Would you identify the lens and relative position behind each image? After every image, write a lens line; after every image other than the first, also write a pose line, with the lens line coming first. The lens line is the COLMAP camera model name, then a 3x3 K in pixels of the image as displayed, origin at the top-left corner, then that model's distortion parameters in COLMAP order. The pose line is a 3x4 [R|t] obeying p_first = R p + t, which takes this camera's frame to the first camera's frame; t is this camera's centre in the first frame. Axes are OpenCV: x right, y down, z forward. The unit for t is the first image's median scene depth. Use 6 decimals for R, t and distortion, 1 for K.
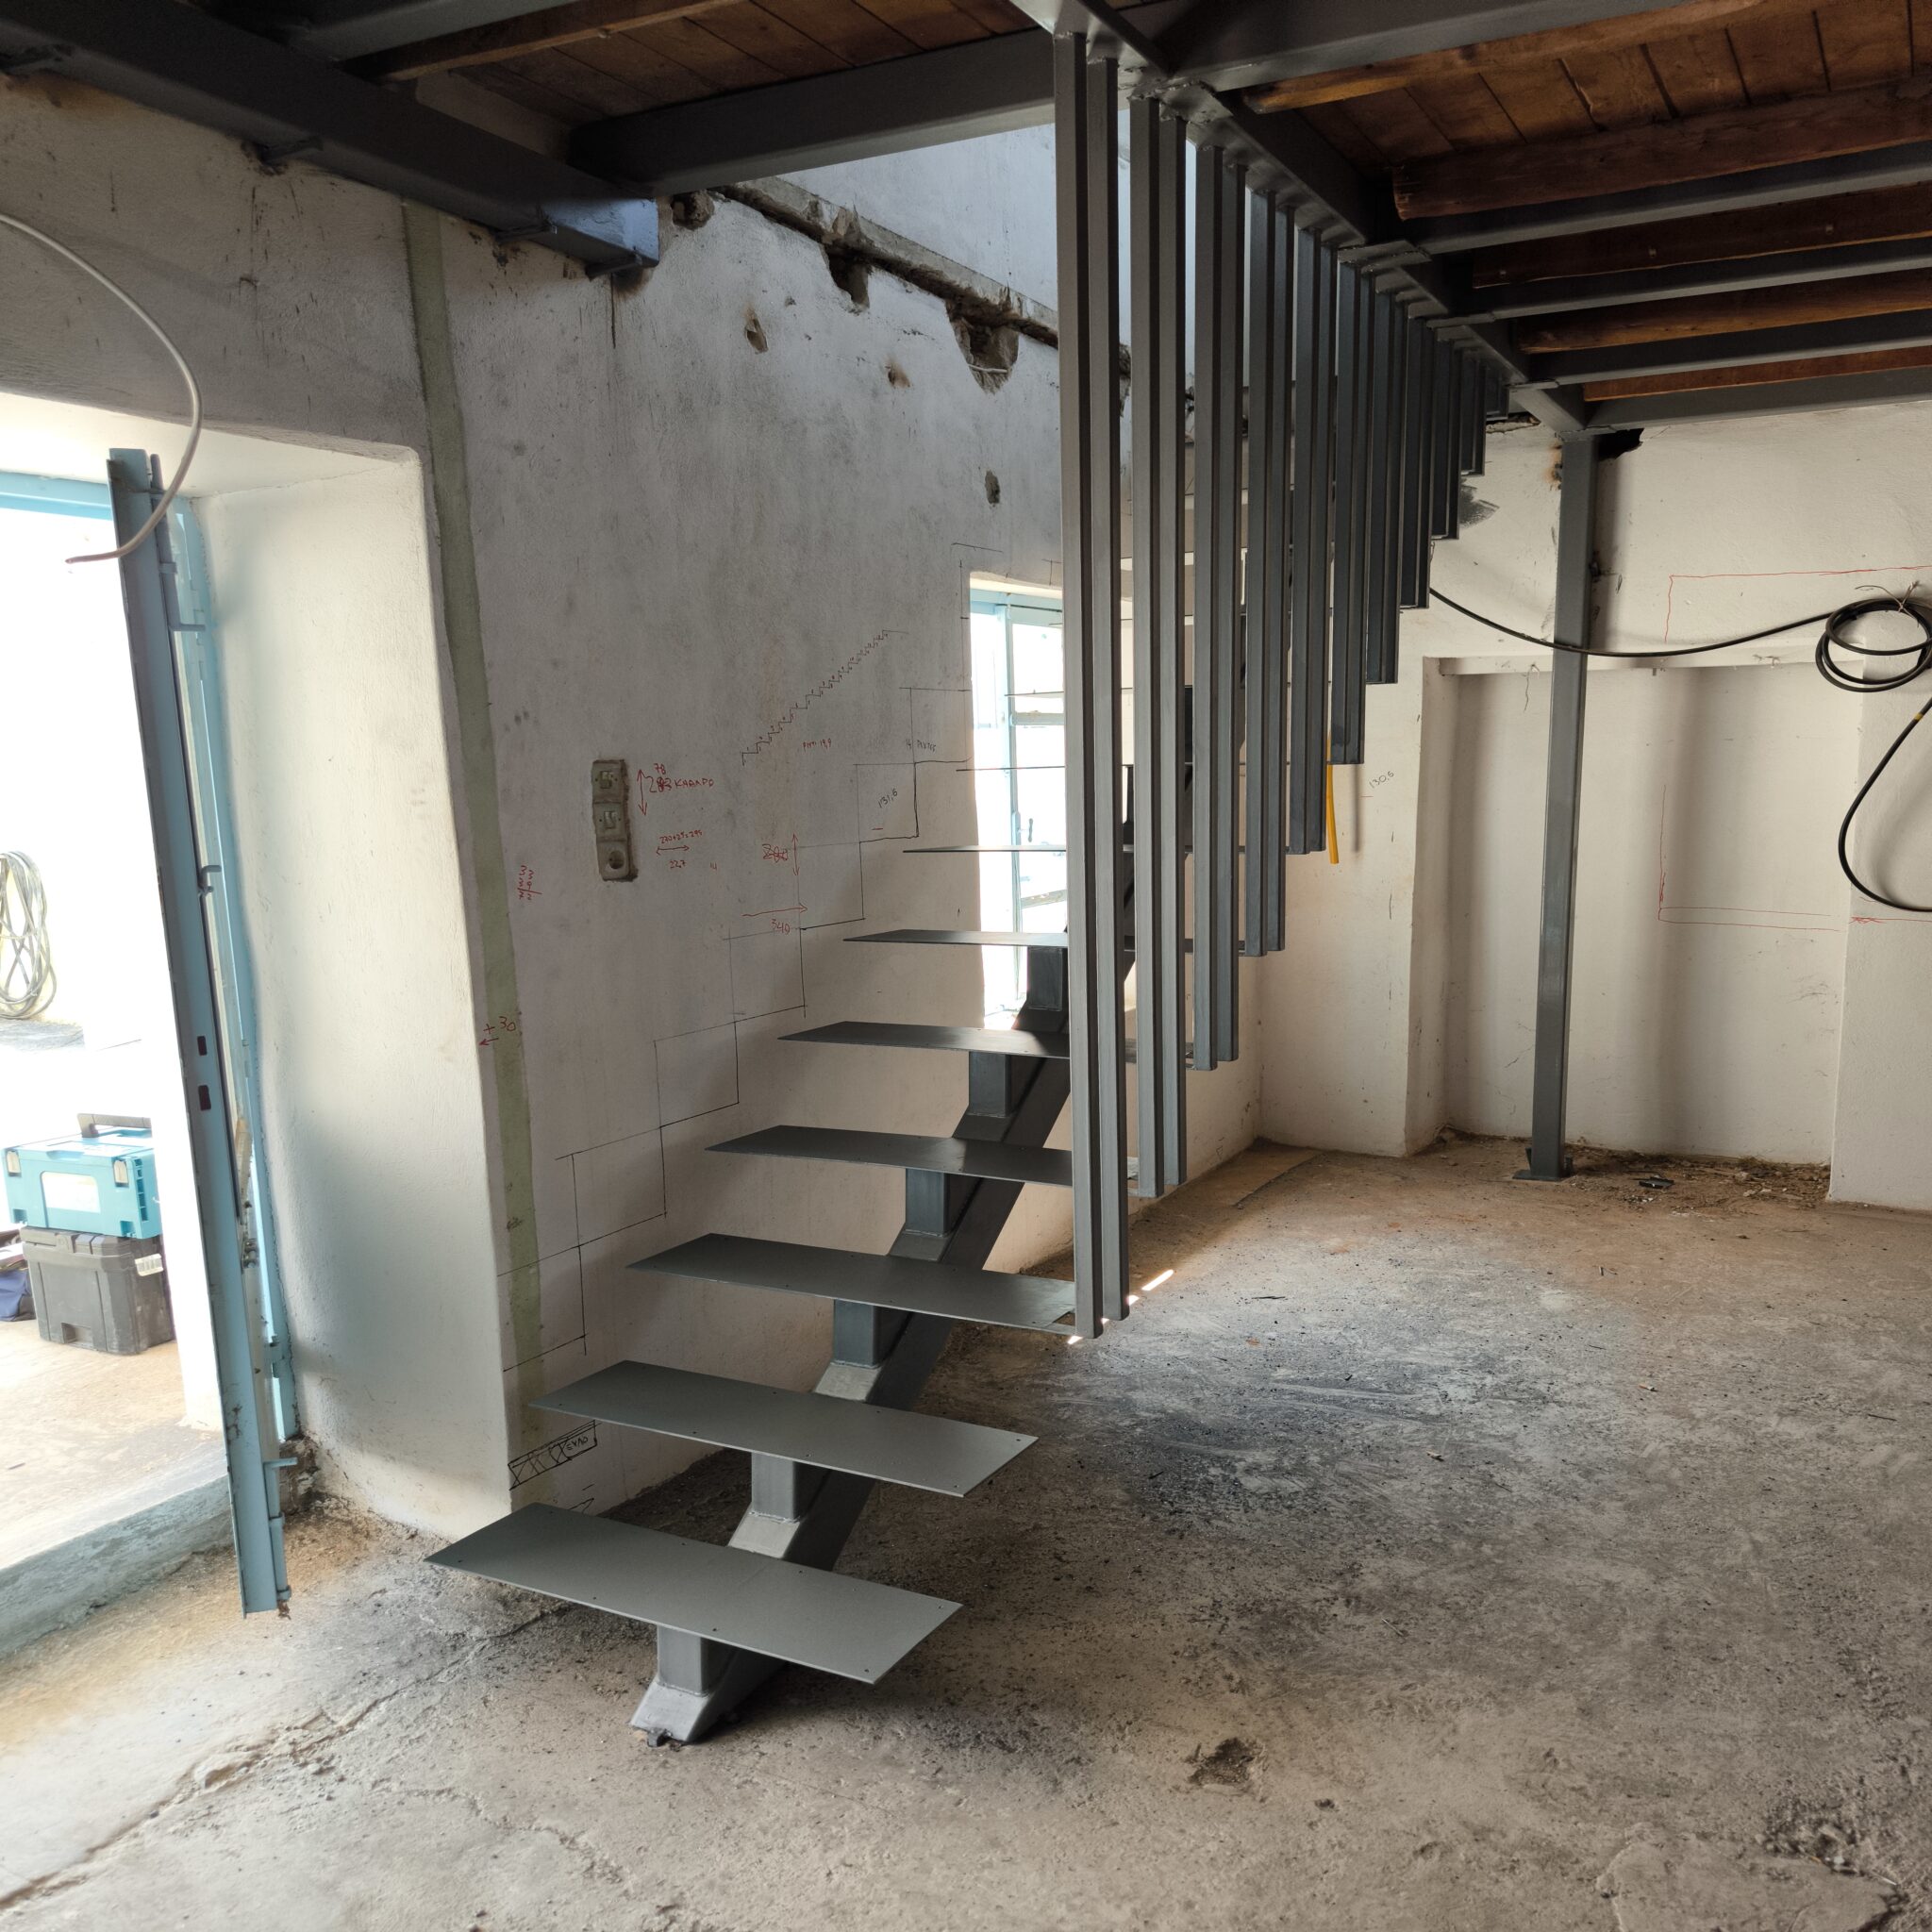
lens RADIAL K [[1371.9, 0, 968.6], [0, 1371.9, 991.1], [0, 0, 1]] dist [0.009783, -0.002183]
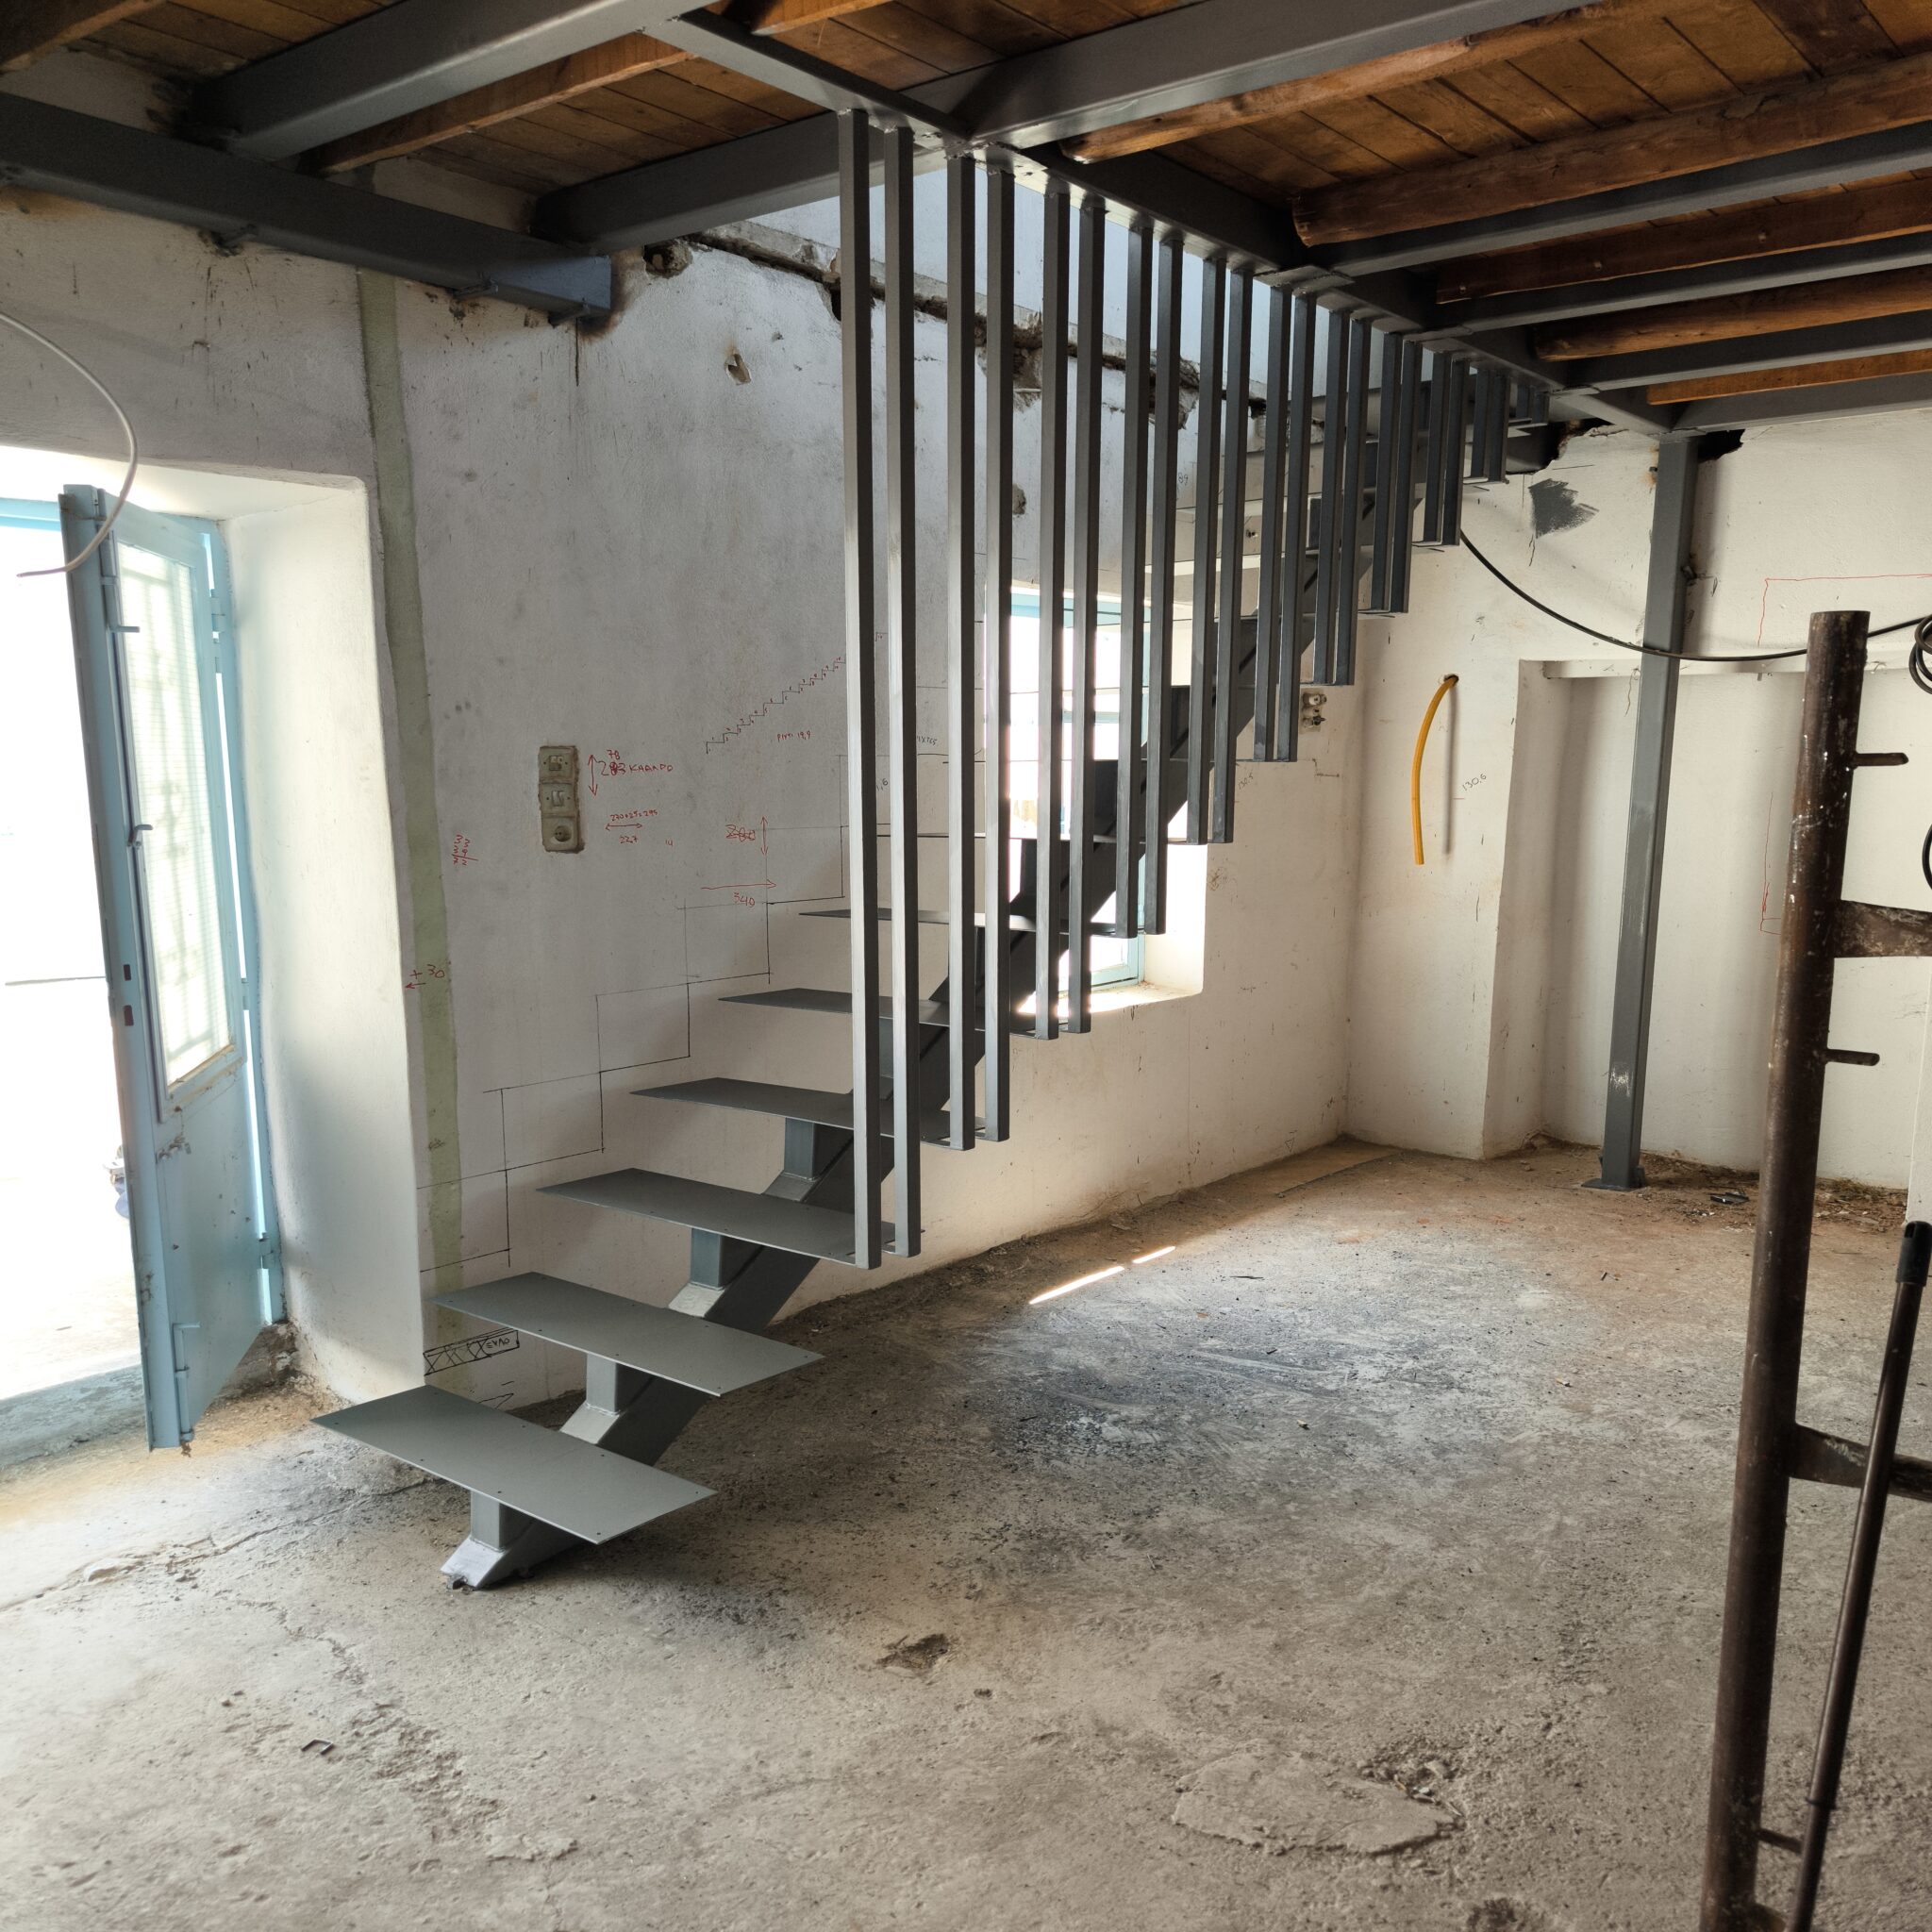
lens RADIAL K [[1333.1, 0, 966.0], [0, 1333.1, 966.0], [0, 0, 1]] dist [0.010721, -0.001990]
pose [[0.989596, 0.037389, -0.138928, 0.248742], [-0.039032, 0.999196, -0.009119, 0.011653], [0.138476, 0.014447, 0.990260, -0.049324]]
